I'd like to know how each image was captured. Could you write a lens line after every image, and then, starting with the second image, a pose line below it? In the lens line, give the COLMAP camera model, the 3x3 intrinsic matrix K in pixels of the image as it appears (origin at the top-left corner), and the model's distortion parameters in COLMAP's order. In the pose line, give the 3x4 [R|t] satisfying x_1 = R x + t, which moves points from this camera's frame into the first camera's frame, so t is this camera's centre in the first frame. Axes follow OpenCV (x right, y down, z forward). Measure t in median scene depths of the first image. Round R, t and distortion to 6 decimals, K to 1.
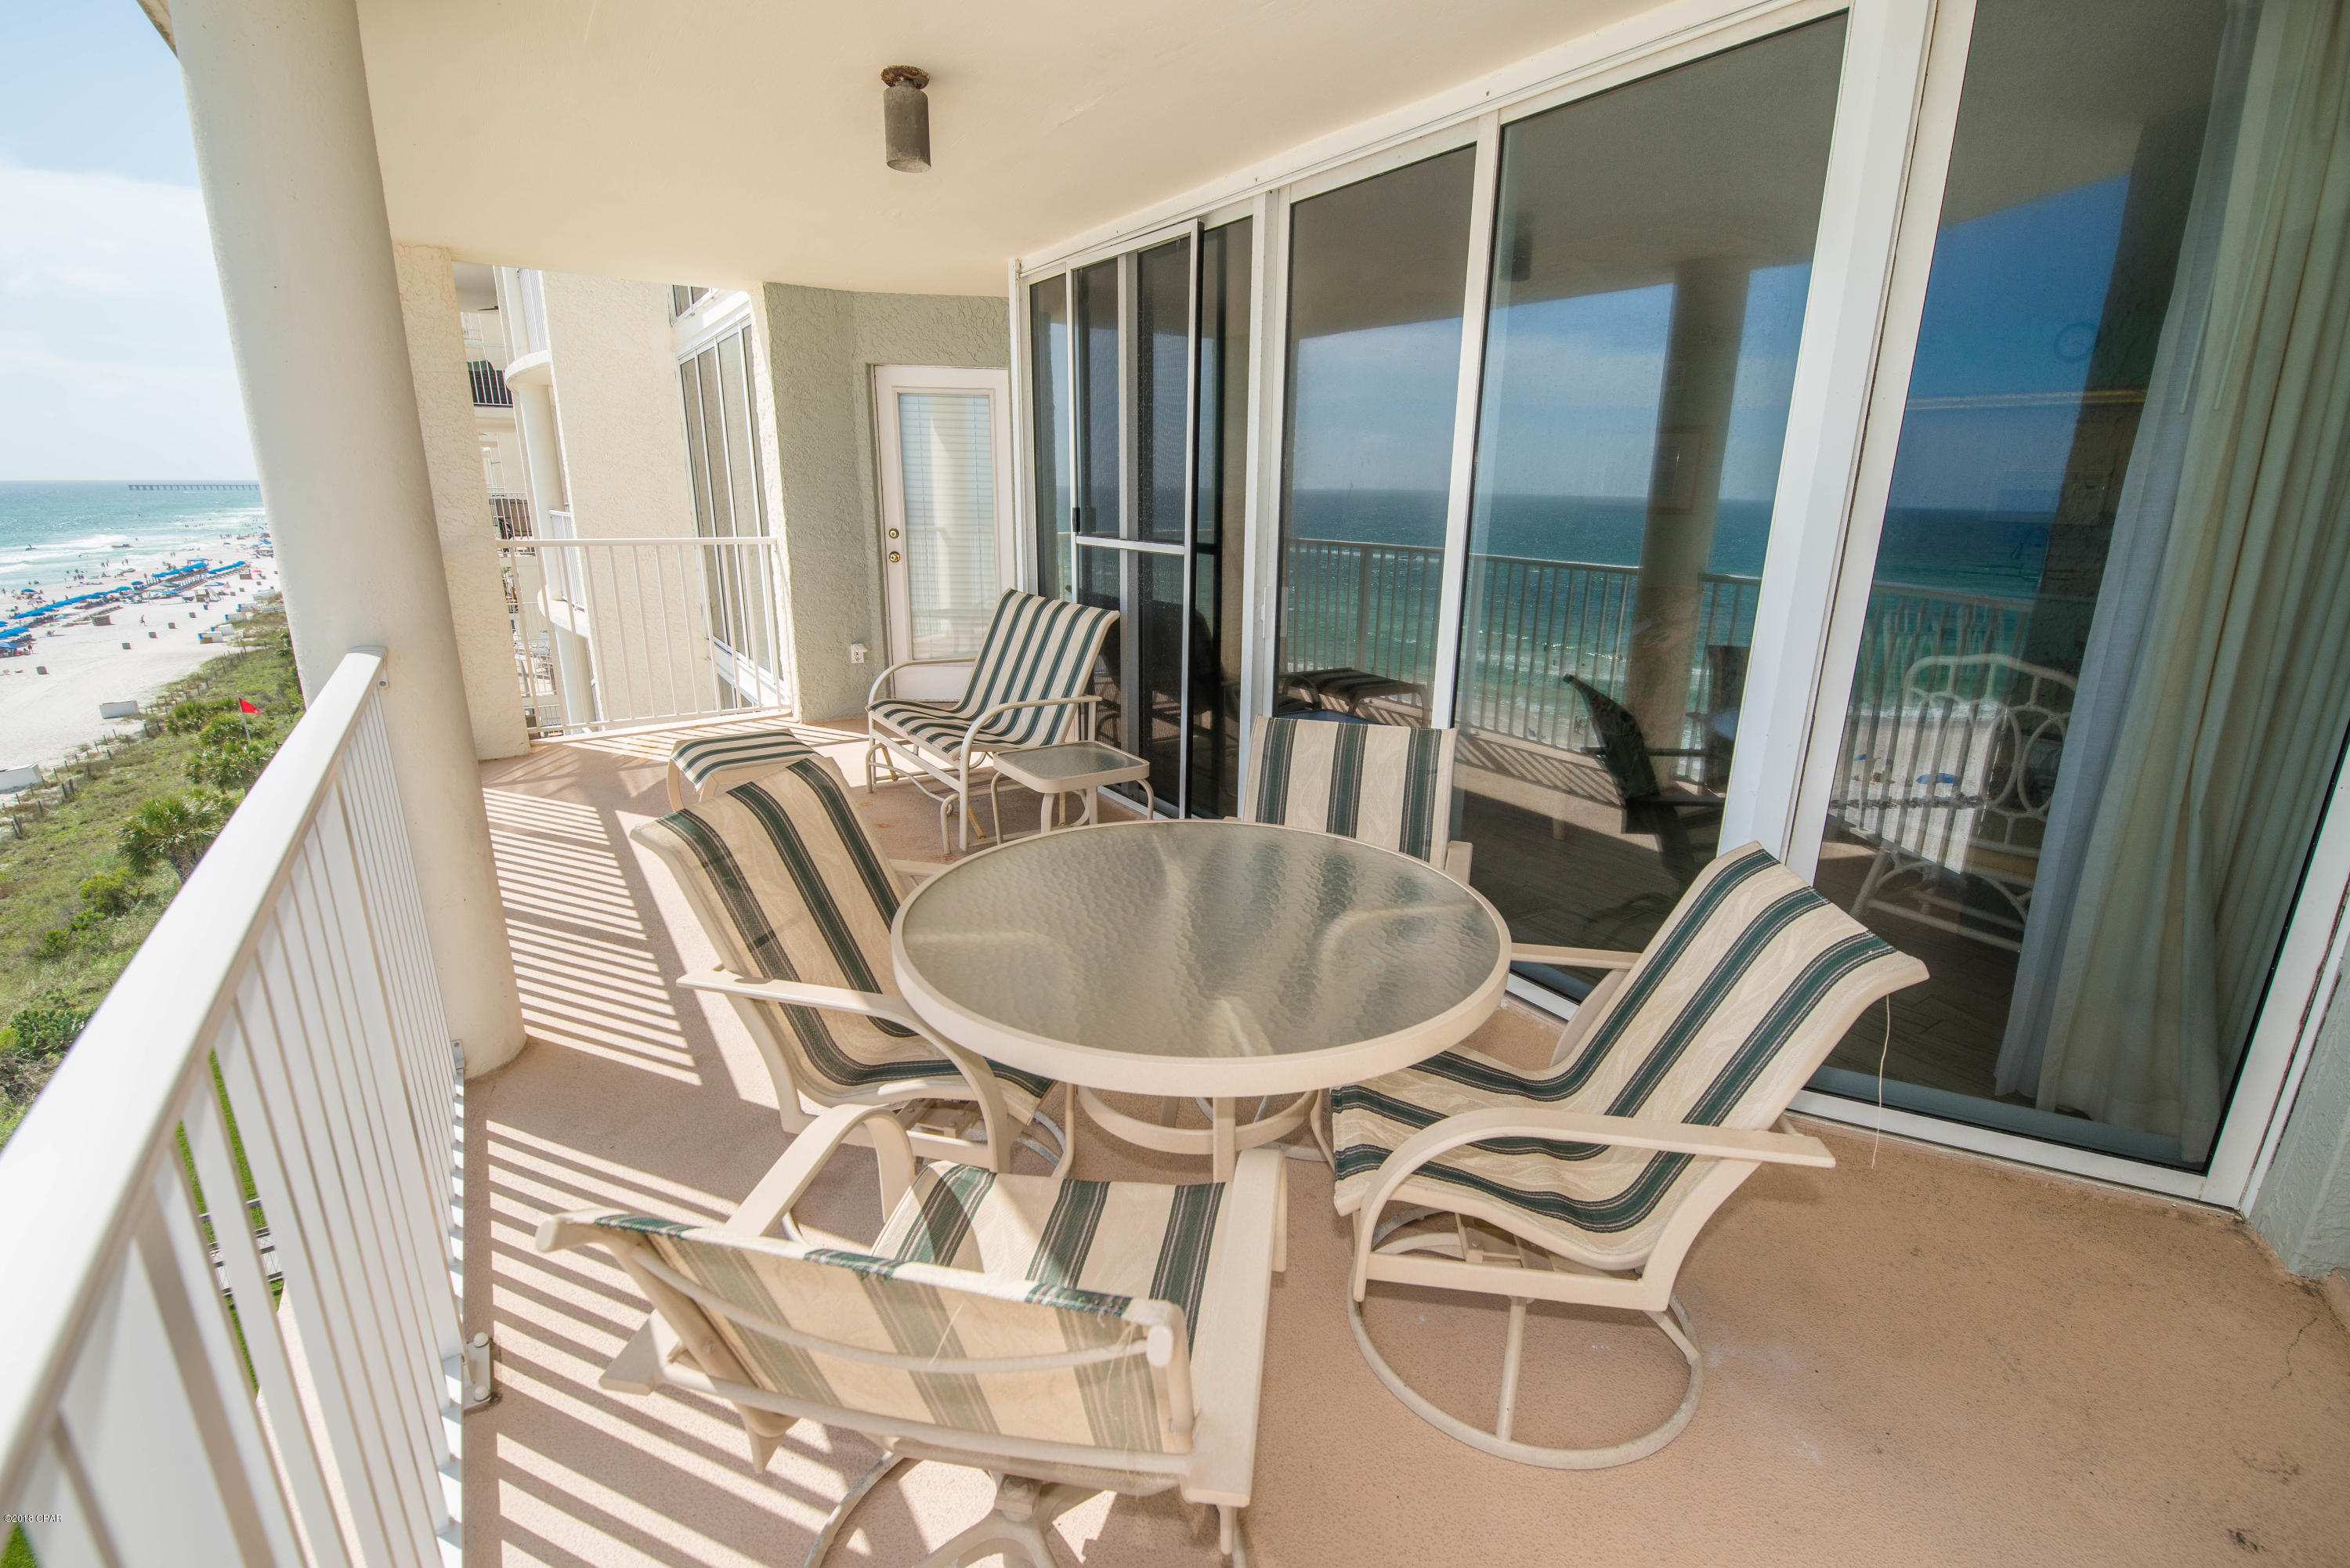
lens RADIAL K [[1025.4, 0, 1169.7], [0, 1025.4, 788.9], [0, 0, 1]] dist [-0.002307, -0.010148]
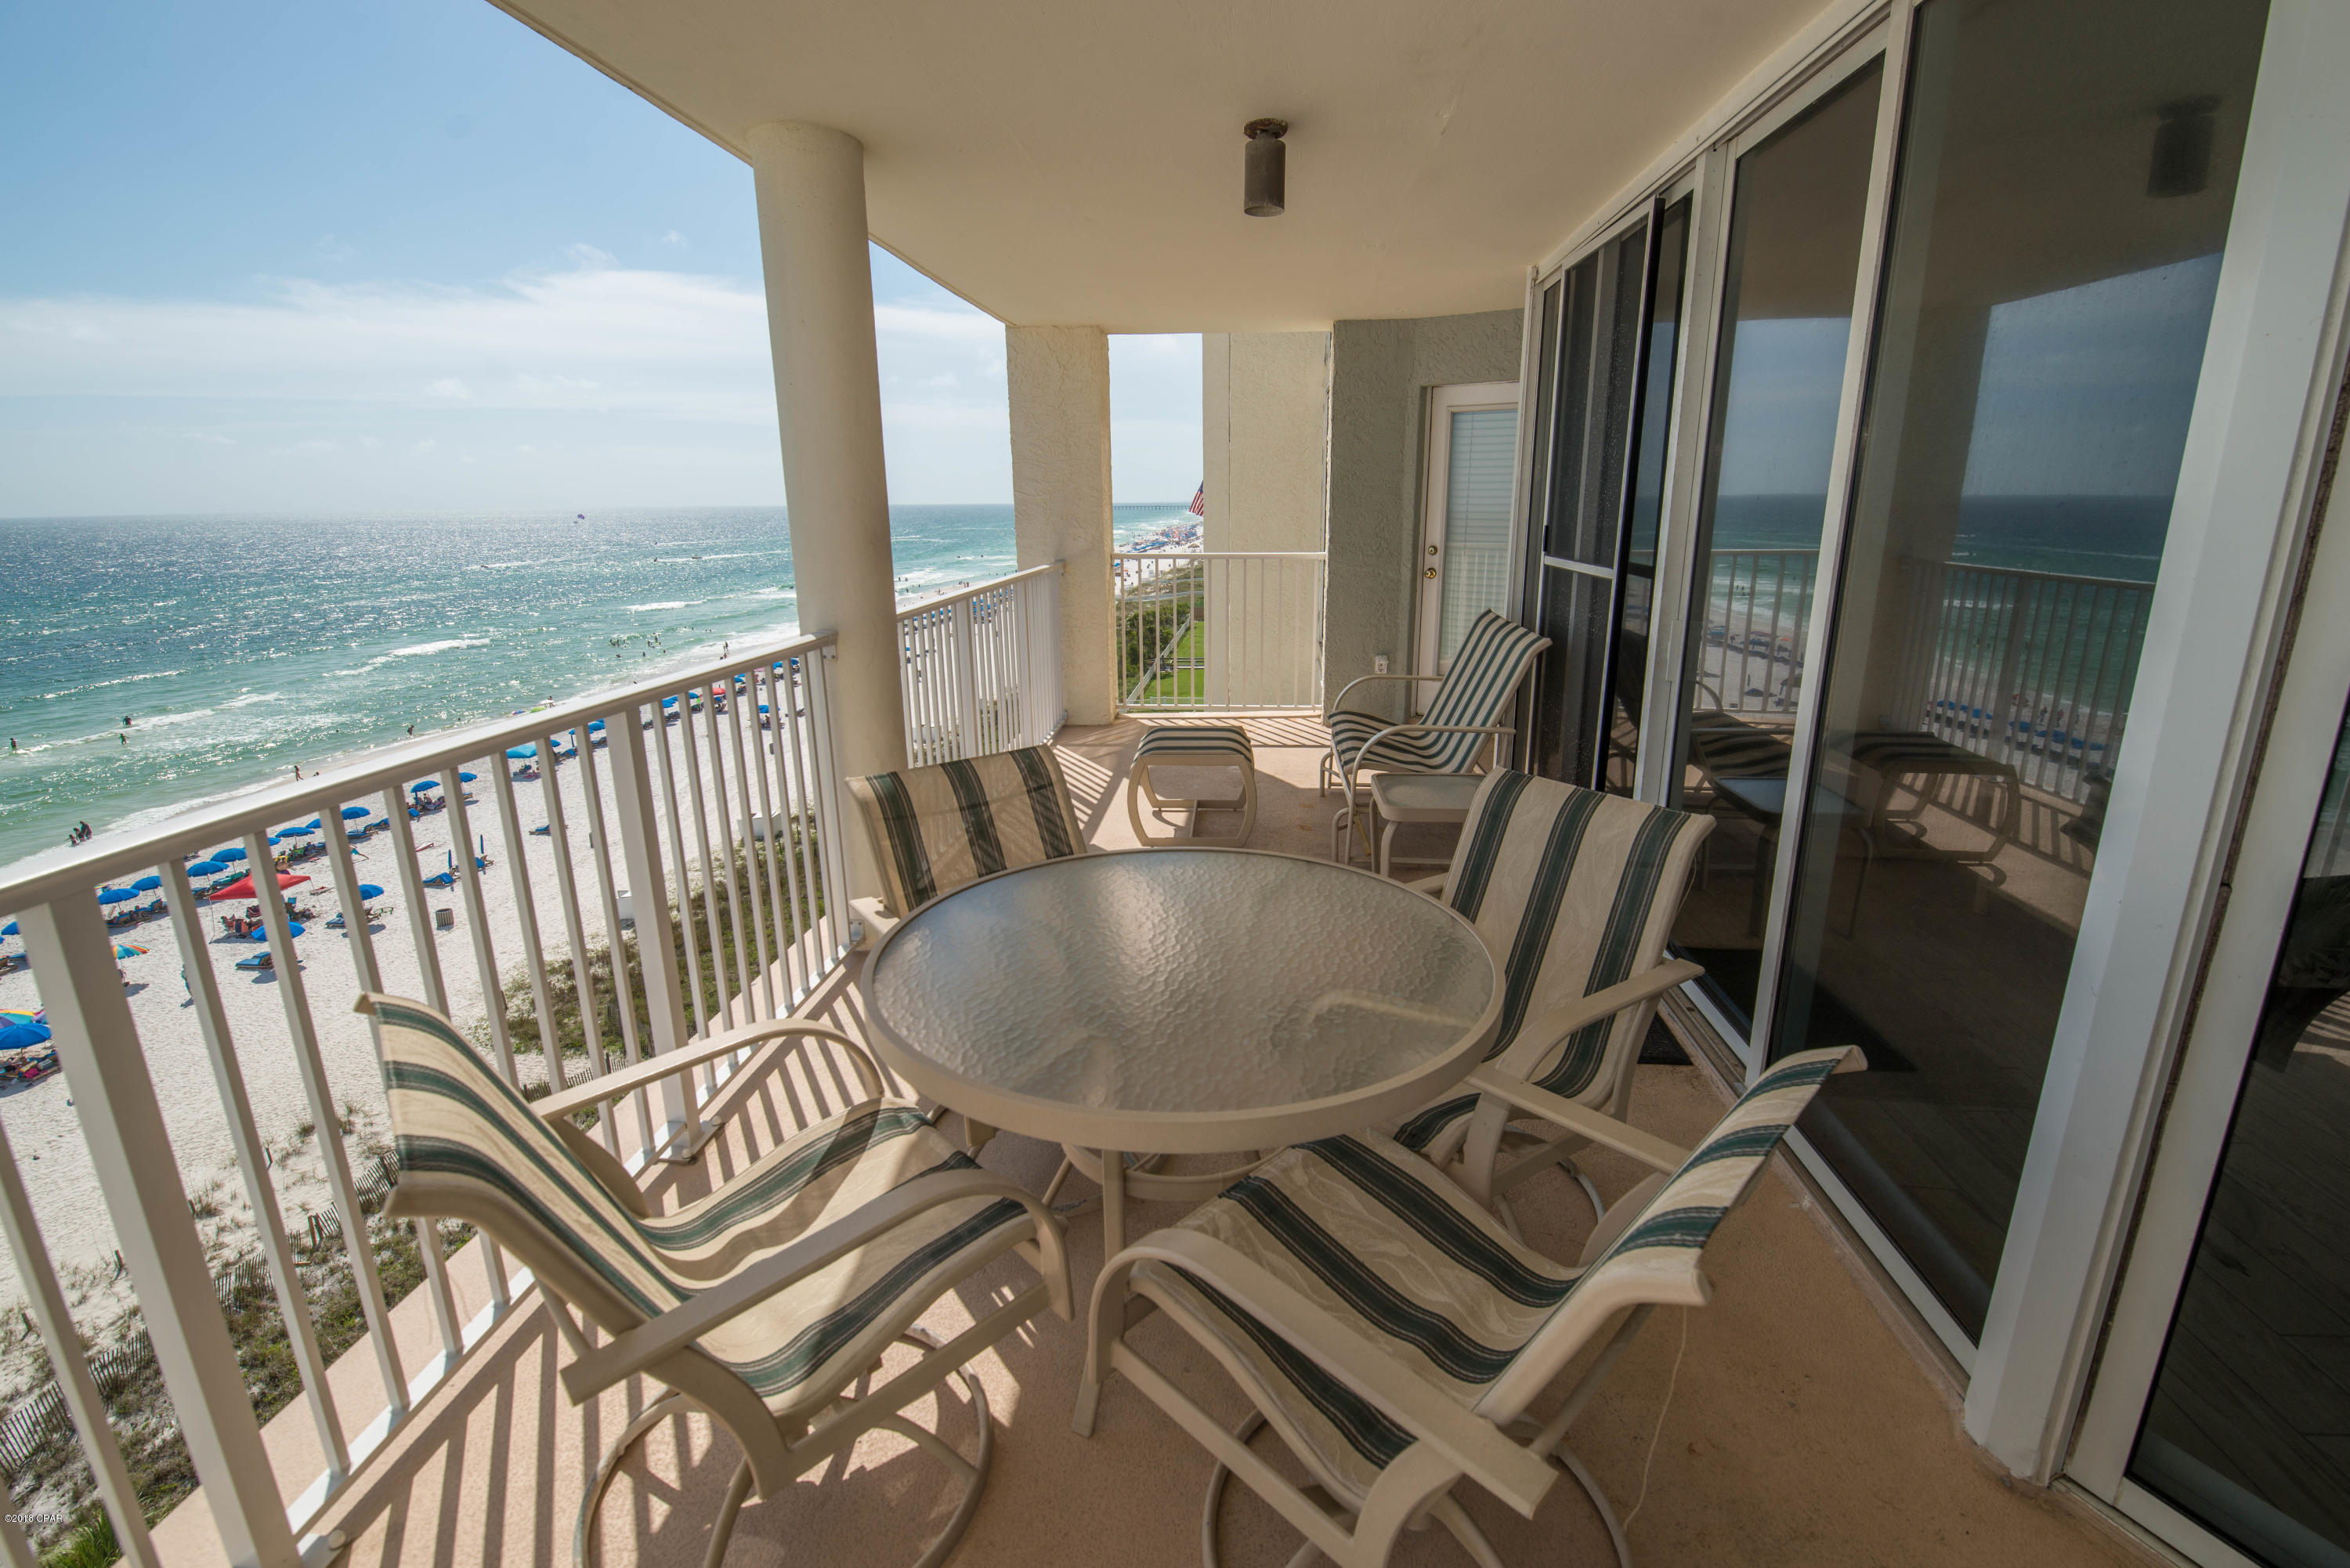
lens RADIAL K [[1018.8, 0, 1188.4], [0, 1018.8, 774.1], [0, 0, 1]] dist [-0.000726, -0.008367]
pose [[0.789583, 0.136693, -0.598226, 0.243927], [-0.151144, 0.988162, 0.026301, -0.028548], [0.594739, 0.069651, 0.800896, 0.088985]]
